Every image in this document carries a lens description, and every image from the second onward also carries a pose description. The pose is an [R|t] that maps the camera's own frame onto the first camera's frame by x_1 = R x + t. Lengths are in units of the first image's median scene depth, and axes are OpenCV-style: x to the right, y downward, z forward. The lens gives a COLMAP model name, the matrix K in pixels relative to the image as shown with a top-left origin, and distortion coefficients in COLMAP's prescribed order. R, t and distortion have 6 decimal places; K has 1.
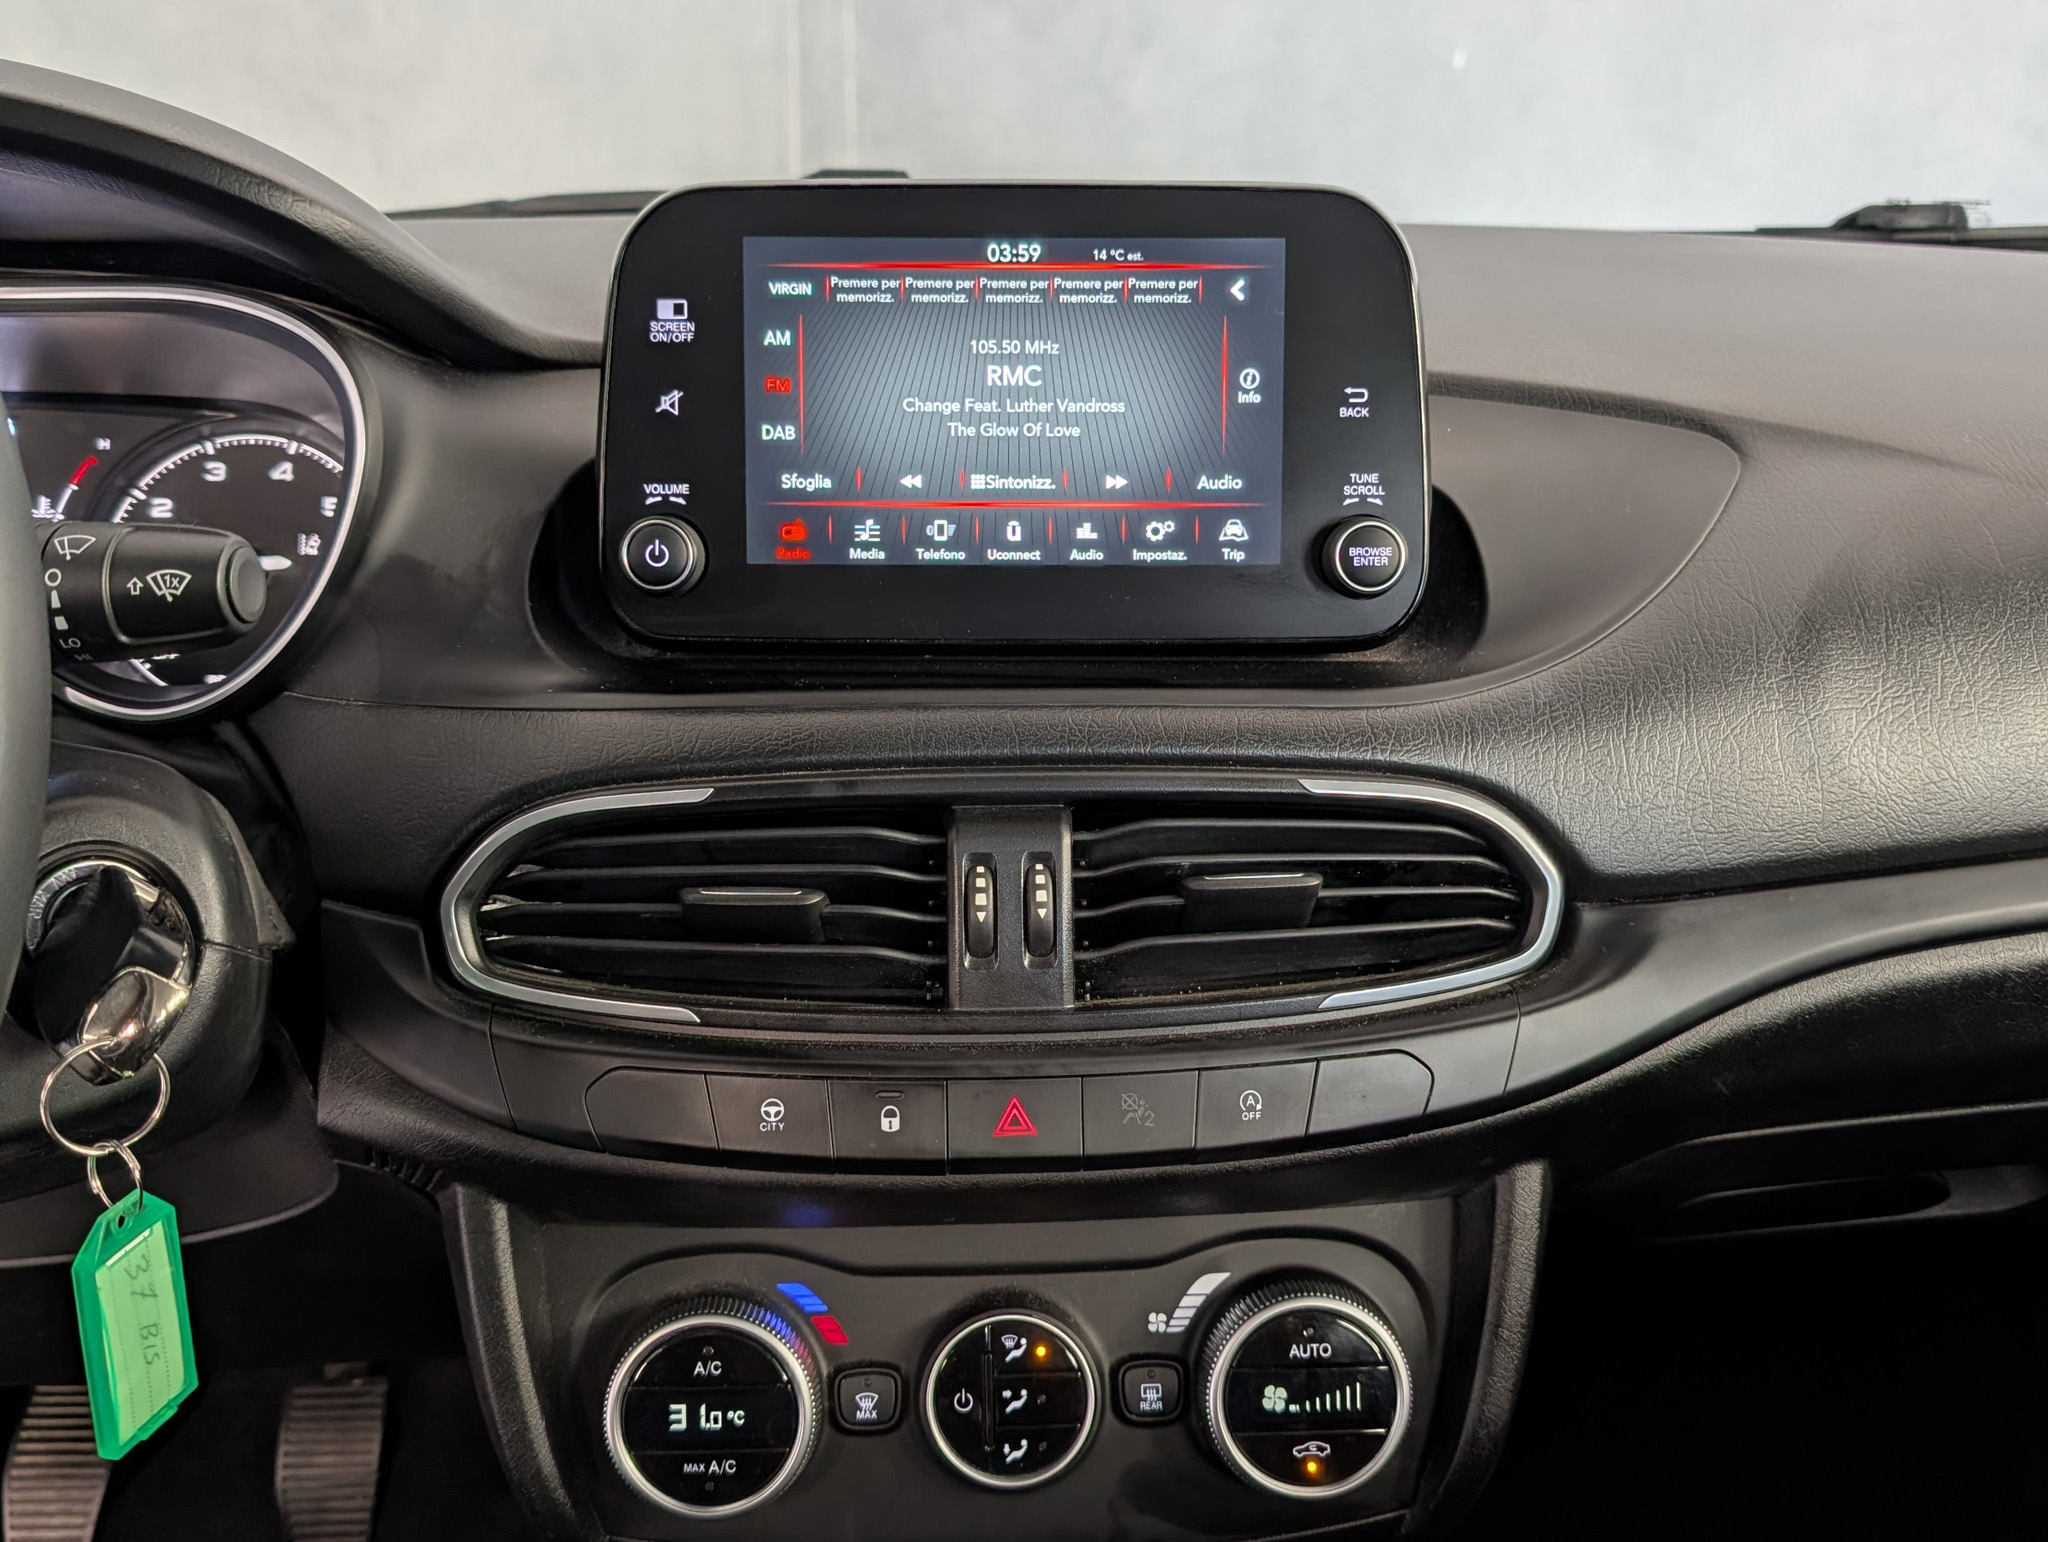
lens RADIAL K [[2069.5, 0, 1053.9], [0, 2069.5, 736.3], [0, 0, 1]] dist [0.068615, -0.004885]
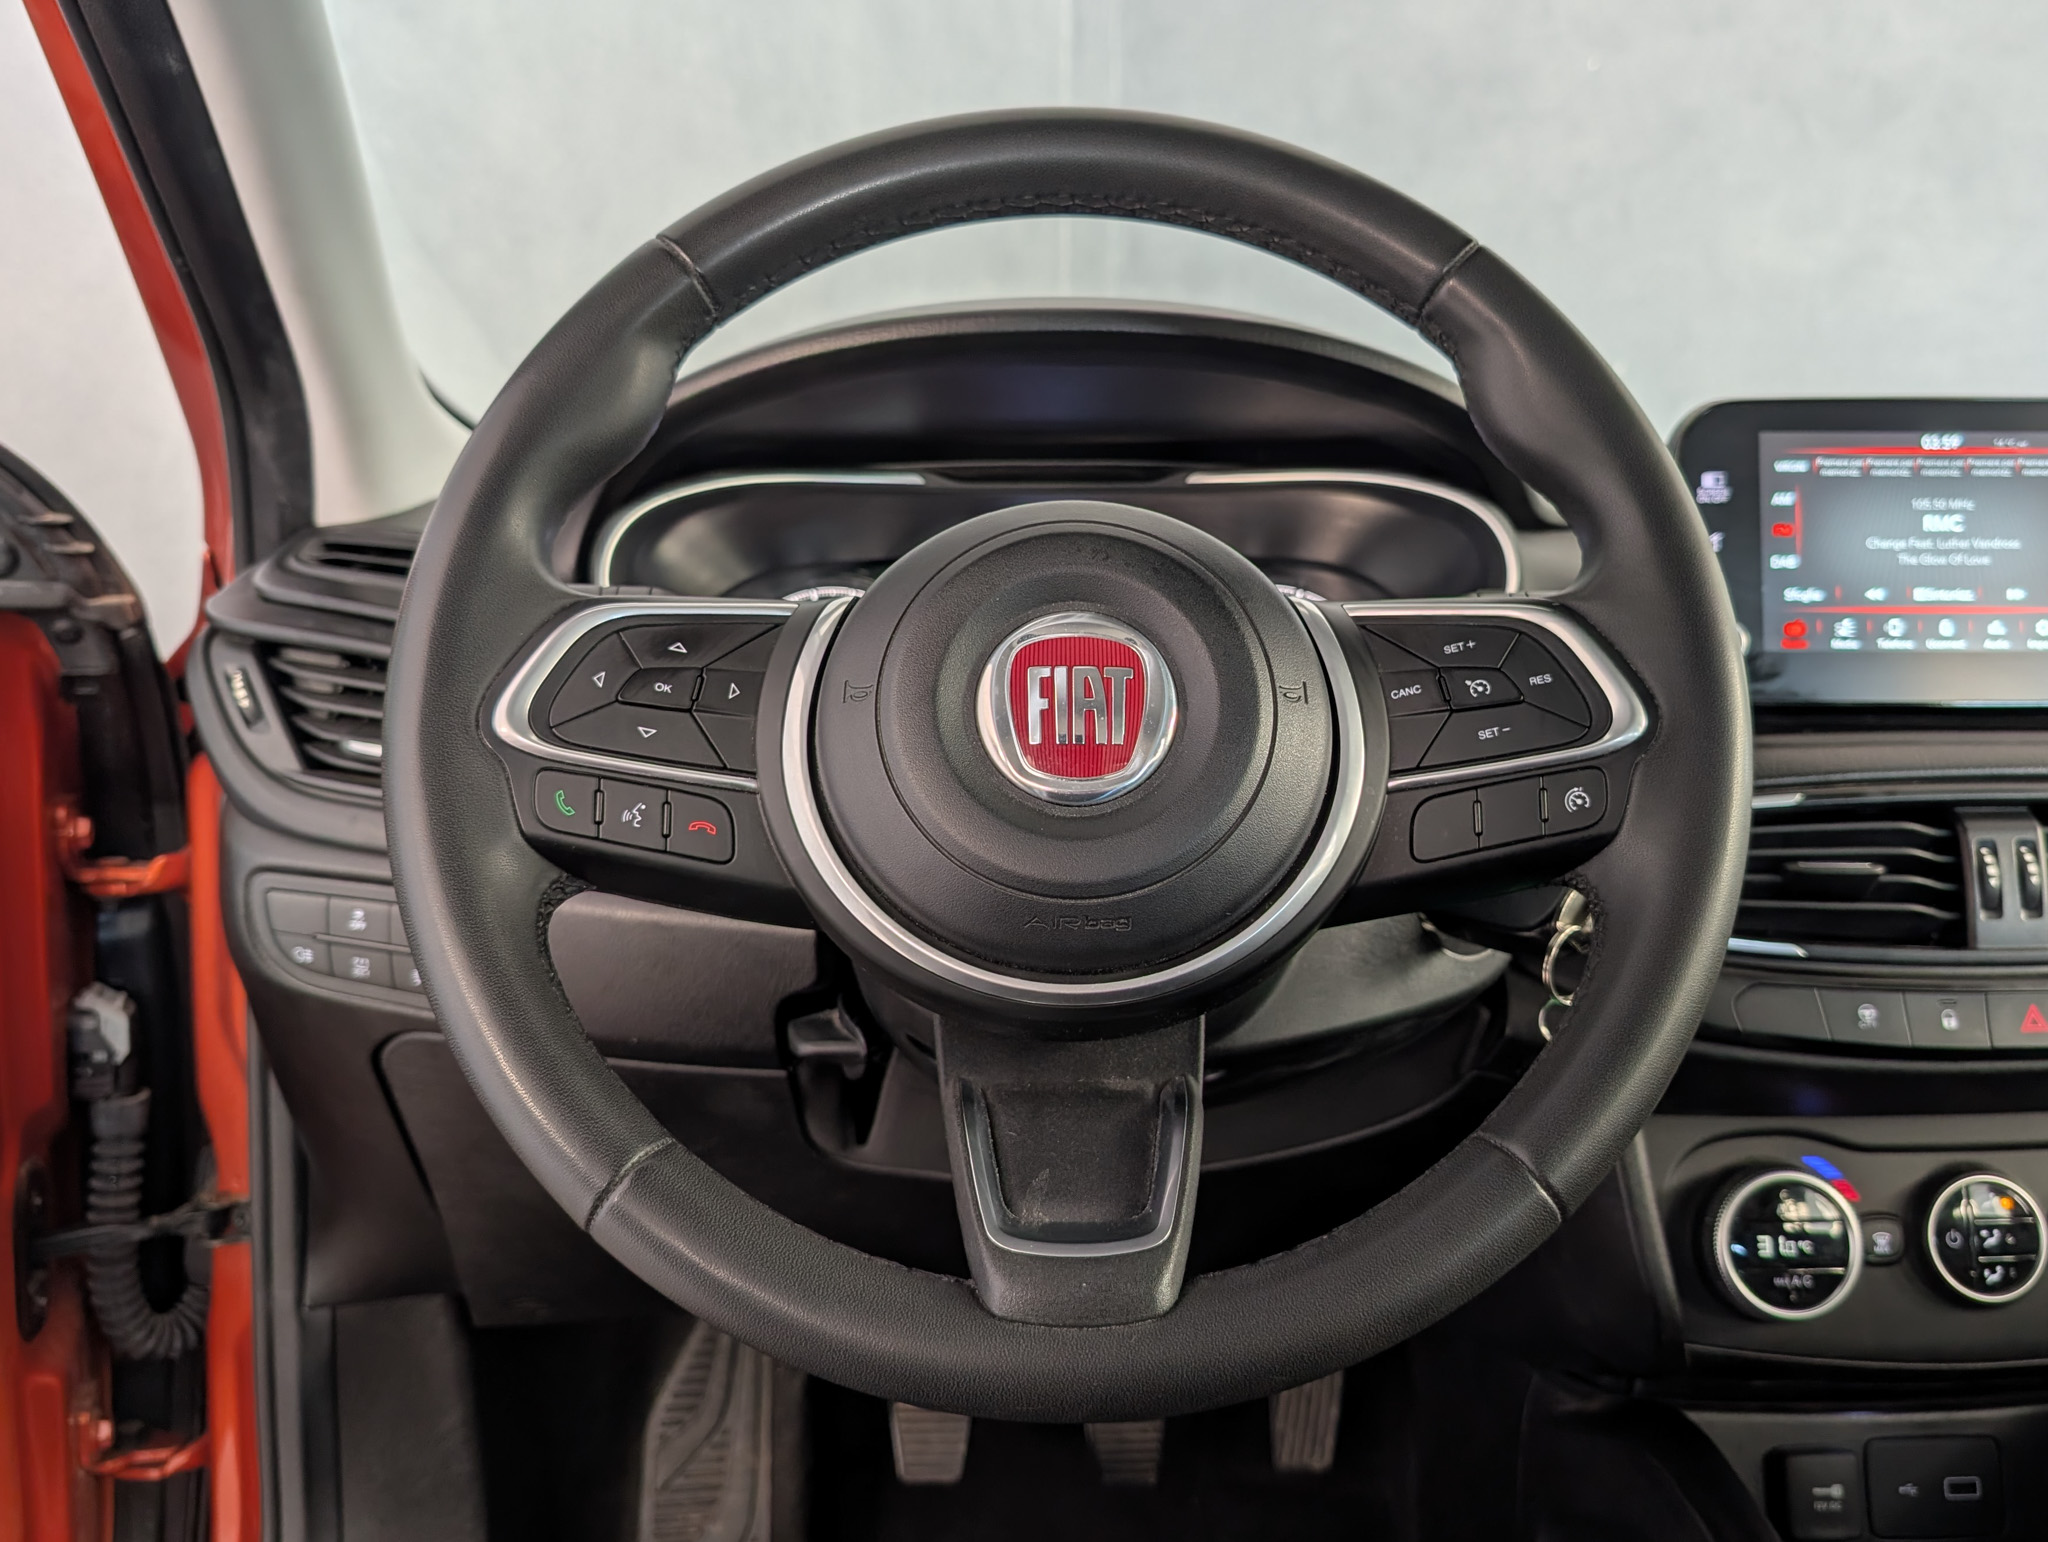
lens RADIAL K [[1805.5, 0, 1020.8], [0, 1805.5, 738.4], [0, 0, 1]] dist [0.001168, 0.000561]
pose [[0.999976, -0.002853, -0.006260, -0.666946], [0.002032, 0.991850, -0.127398, 0.139294], [0.006572, 0.127382, 0.991832, -0.254954]]
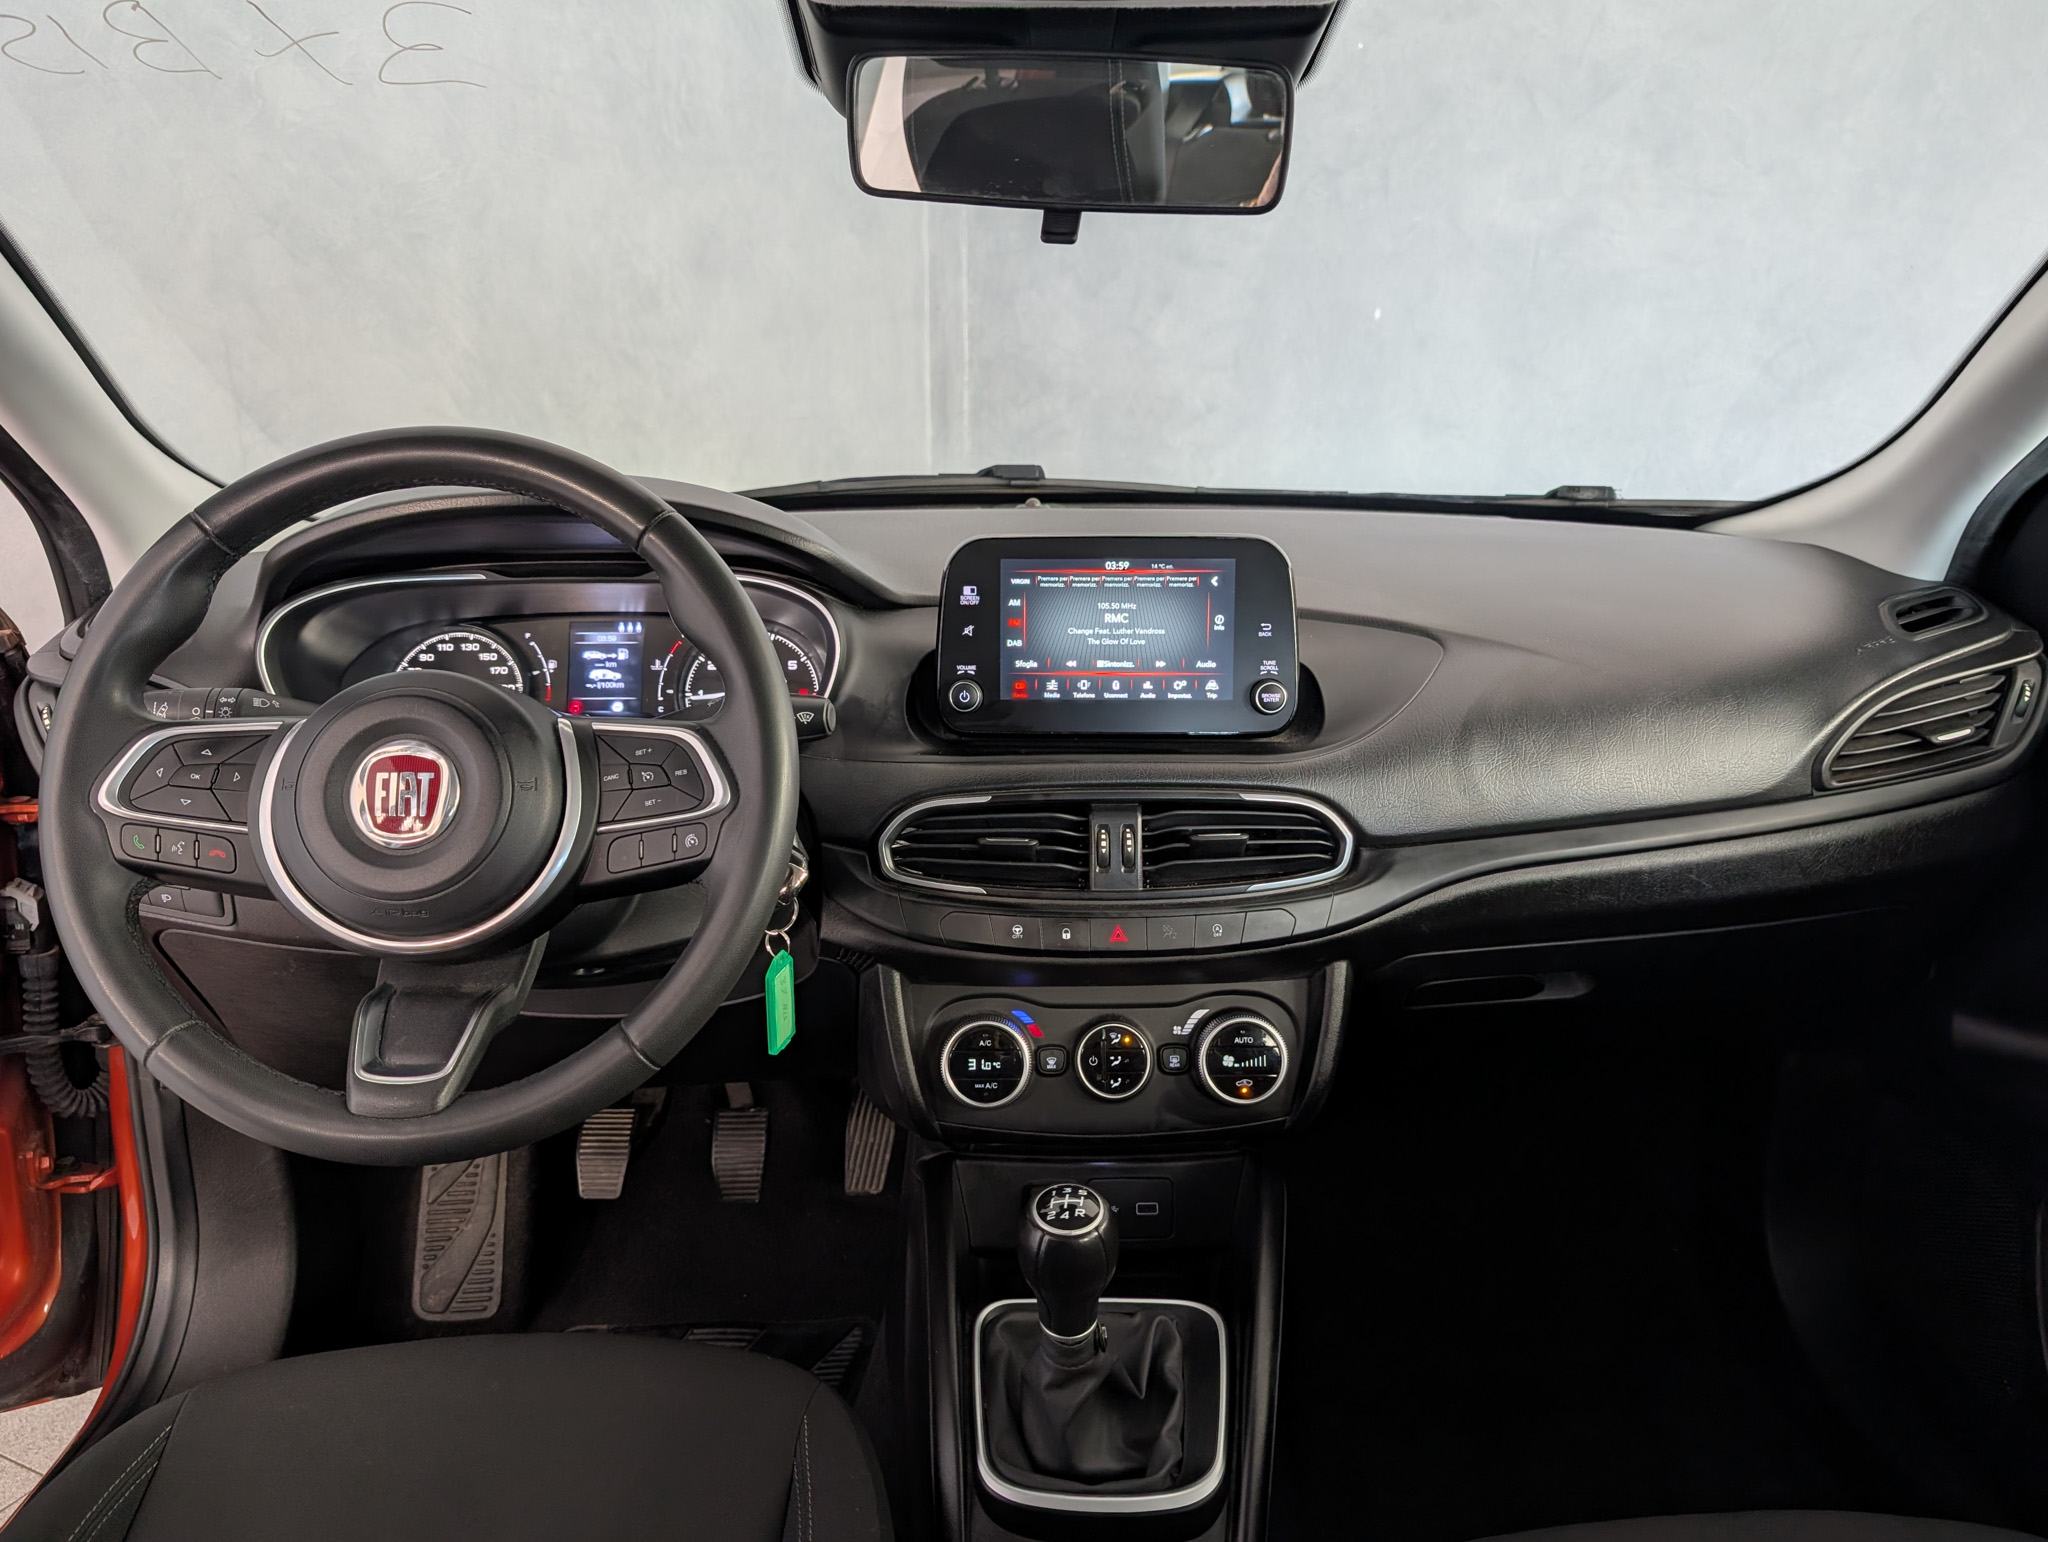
lens RADIAL K [[1650.9, 0, 1024.0], [0, 1650.9, 771.0], [0, 0, 1]] dist [0.035540, -0.009701]
pose [[0.999280, 0.003473, -0.037781, -0.052284], [-0.003348, 0.999989, 0.003386, -0.009905], [0.037792, -0.003257, 0.999280, -0.842343]]
